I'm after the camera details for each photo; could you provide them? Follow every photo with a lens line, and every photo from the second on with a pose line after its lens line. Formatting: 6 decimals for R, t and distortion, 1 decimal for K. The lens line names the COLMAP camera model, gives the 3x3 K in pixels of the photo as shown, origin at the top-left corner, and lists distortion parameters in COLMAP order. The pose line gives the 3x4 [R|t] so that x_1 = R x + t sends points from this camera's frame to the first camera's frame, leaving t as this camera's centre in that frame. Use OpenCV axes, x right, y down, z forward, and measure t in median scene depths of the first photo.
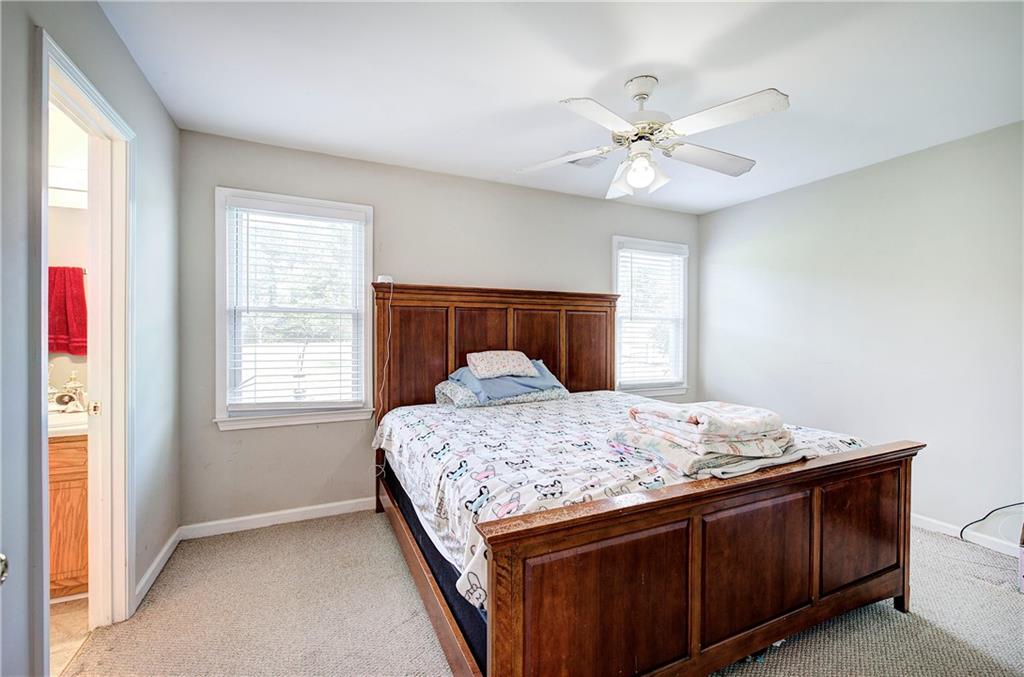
lens RADIAL K [[434.1, 0, 514.1], [0, 434.1, 340.4], [0, 0, 1]] dist [-0.006613, 0.000792]
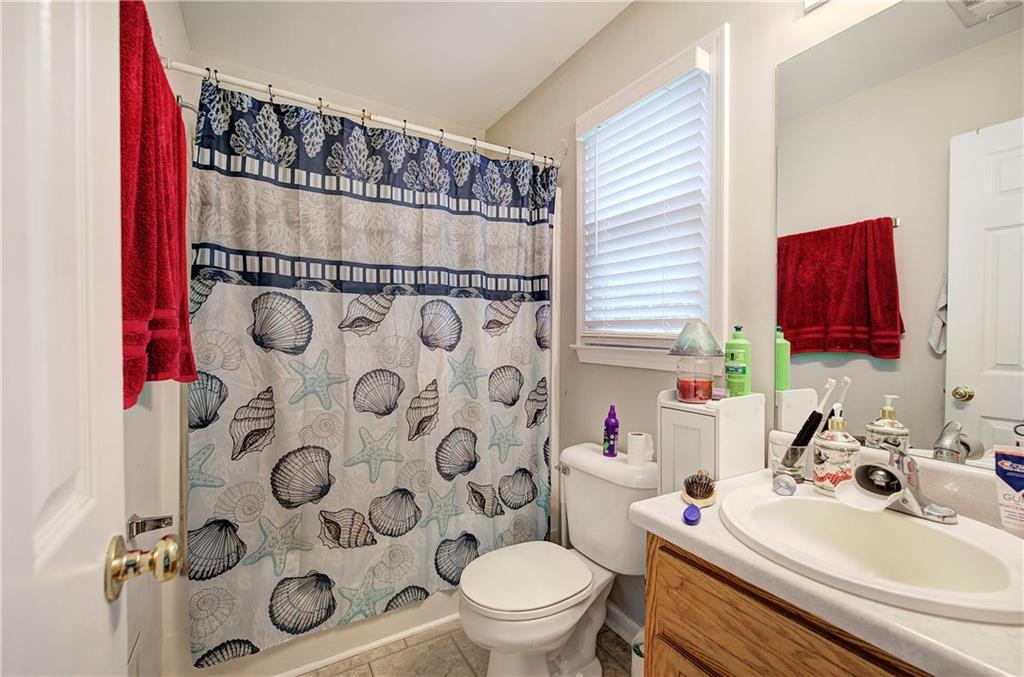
lens RADIAL K [[434.1, 0, 518.0], [0, 434.1, 344.0], [0, 0, 1]] dist [-0.006613, 0.000792]
pose [[0.102491, 0.011456, -0.994668, -0.467688], [-0.012678, 0.999868, 0.010210, 0.014073], [0.994653, 0.011564, 0.102622, 0.434327]]
